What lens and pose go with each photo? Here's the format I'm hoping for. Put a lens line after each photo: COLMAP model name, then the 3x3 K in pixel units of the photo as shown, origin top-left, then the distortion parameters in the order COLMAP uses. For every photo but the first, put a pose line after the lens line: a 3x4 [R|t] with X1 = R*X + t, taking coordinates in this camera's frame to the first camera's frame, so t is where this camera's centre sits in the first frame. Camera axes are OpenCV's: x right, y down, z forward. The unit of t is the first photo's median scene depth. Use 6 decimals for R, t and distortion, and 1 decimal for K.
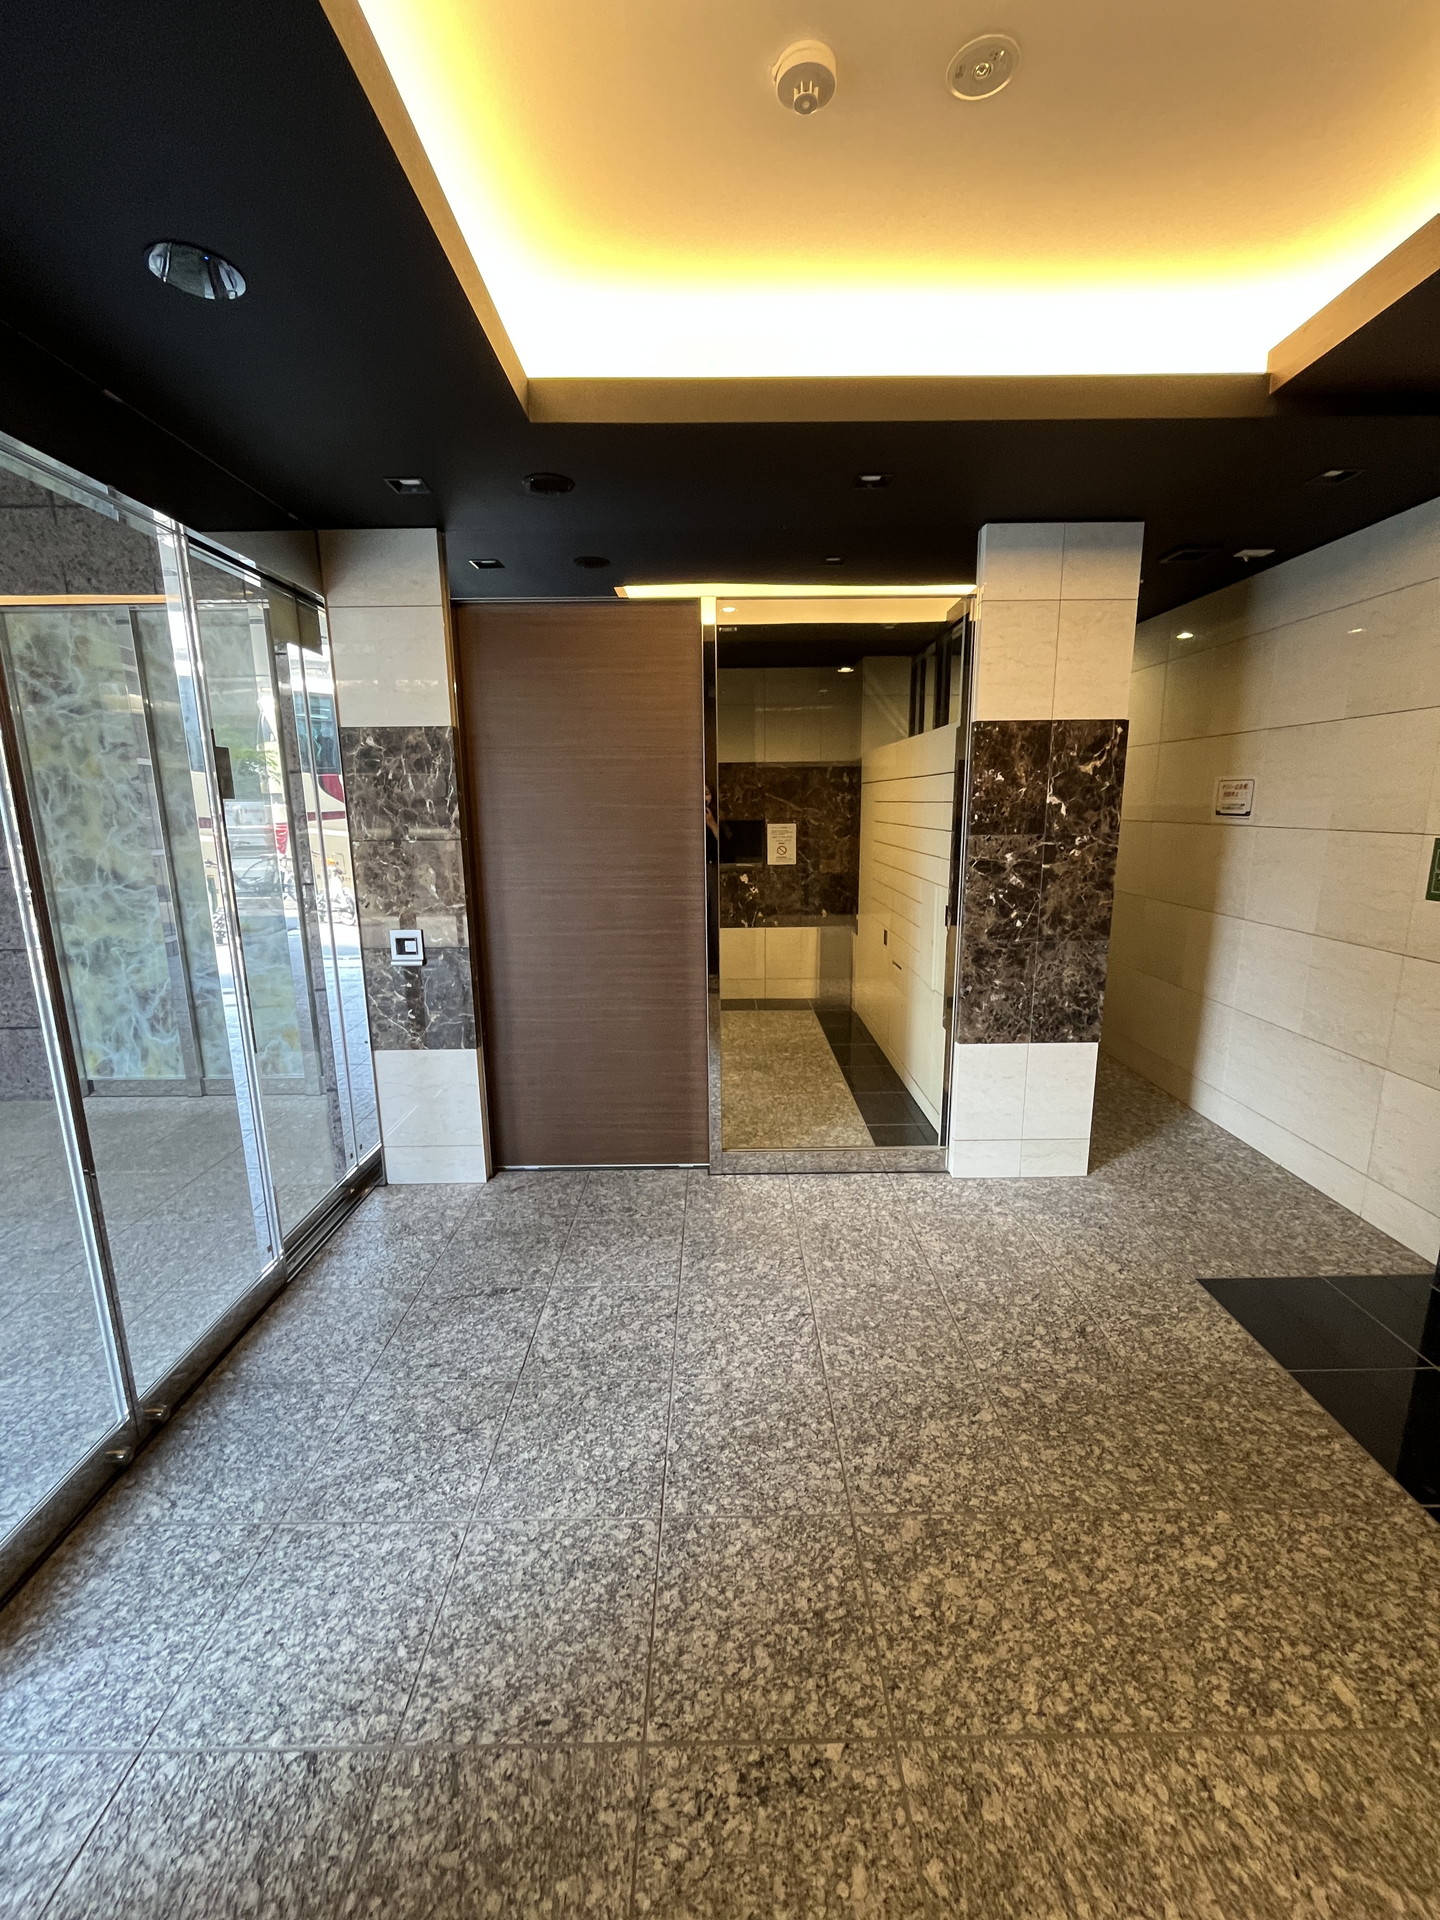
lens RADIAL K [[781.0, 0, 720.0], [0, 781.0, 960.0], [0, 0, 1]] dist [-0.001076, -0.000675]
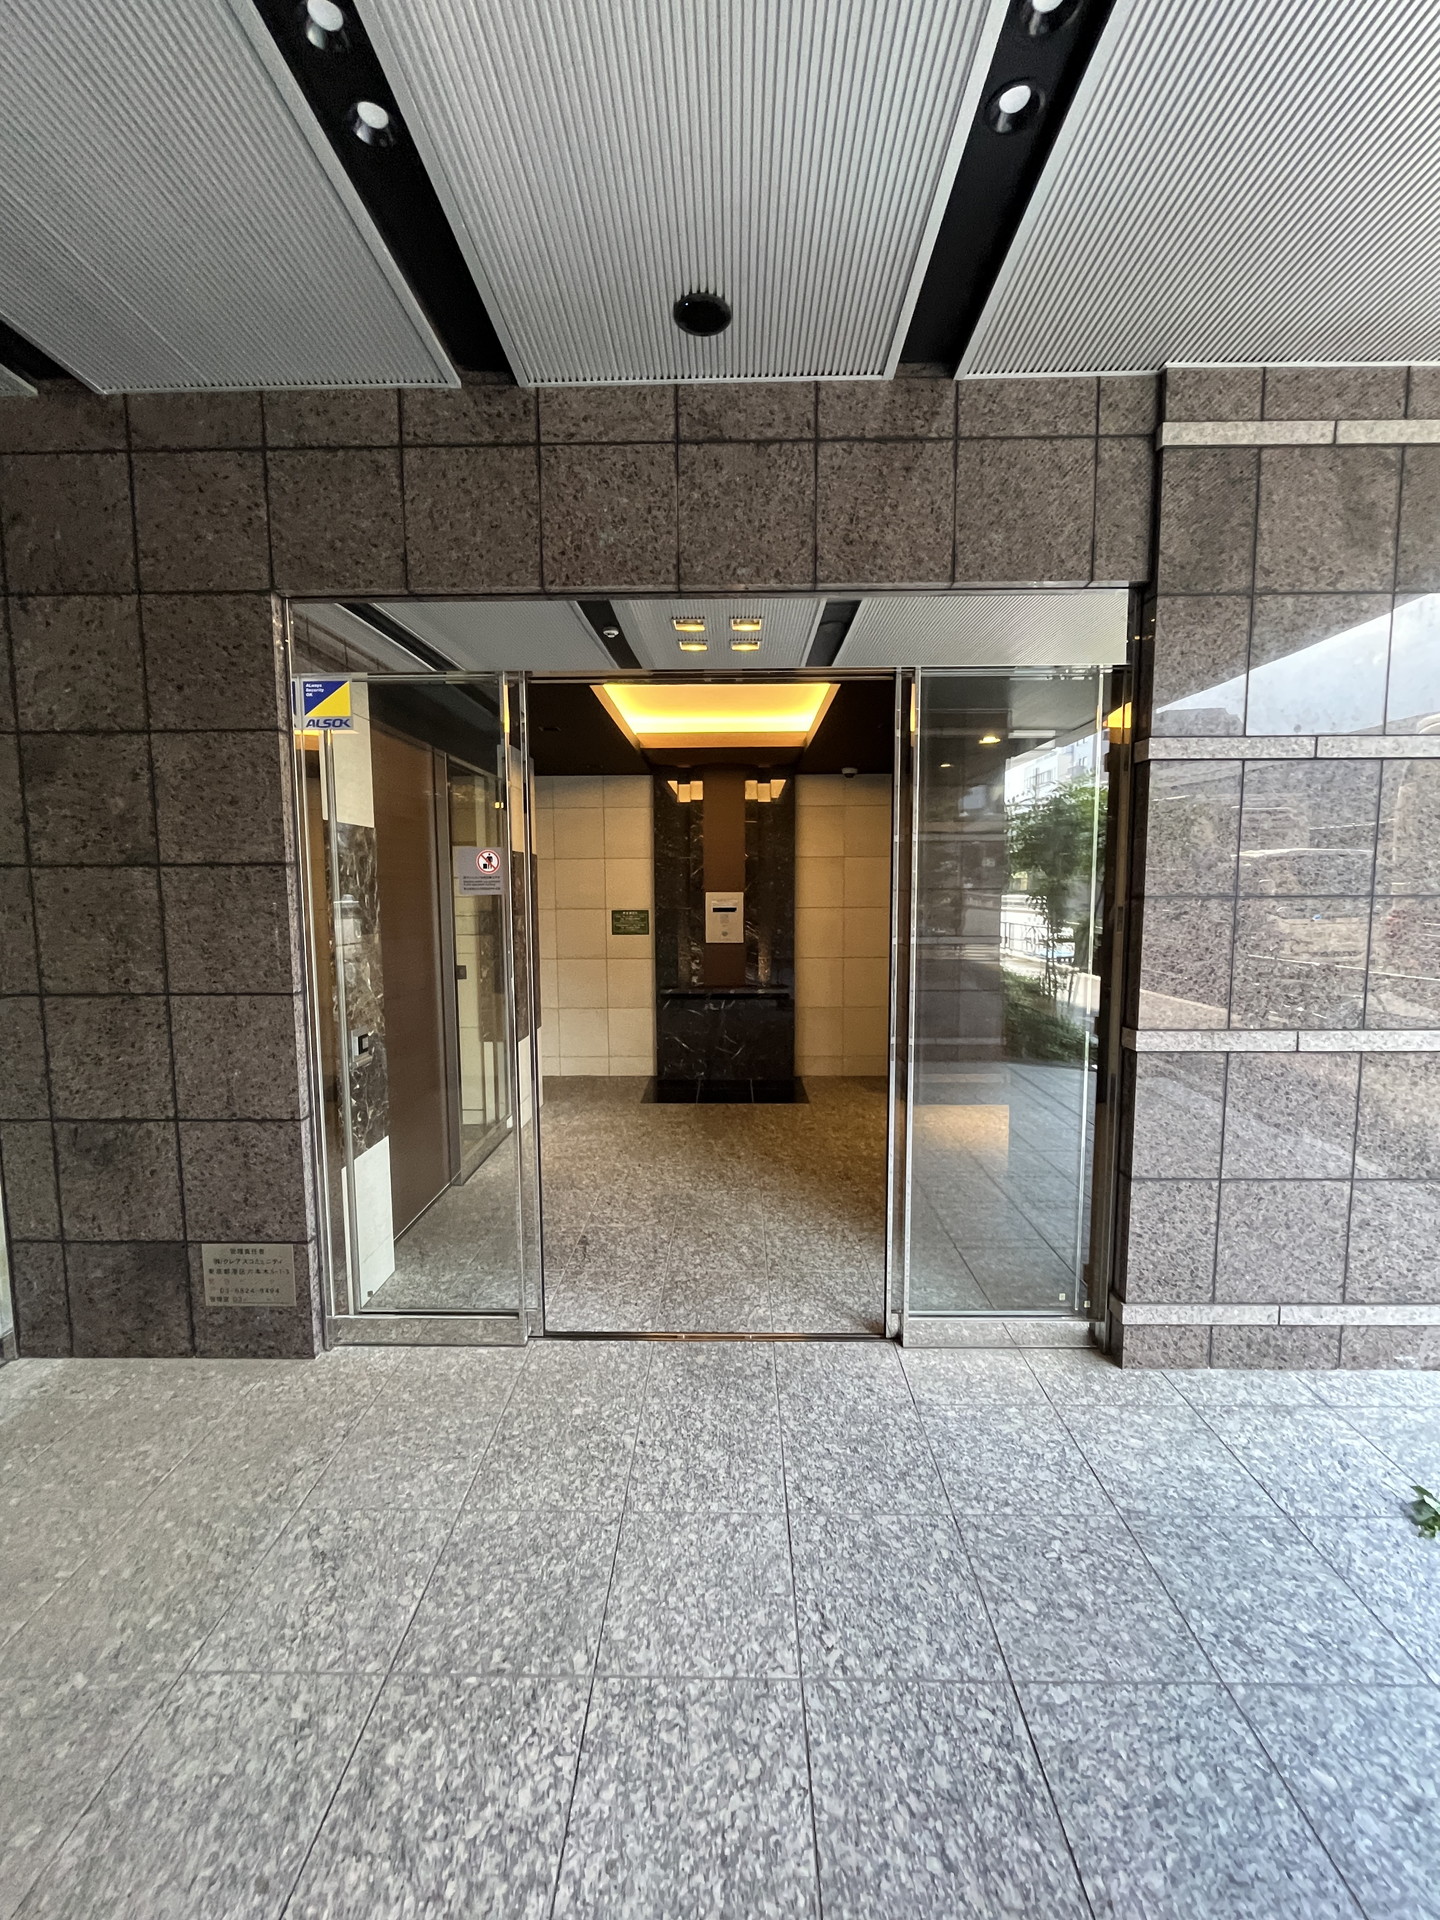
lens RADIAL K [[781.0, 0, 720.0], [0, 781.0, 960.0], [0, 0, 1]] dist [-0.001076, -0.000675]
pose [[0.023608, -0.086554, 0.995967, -1.545646], [0.203262, 0.975852, 0.079988, -0.125664], [-0.978840, 0.200554, 0.040631, 0.569177]]
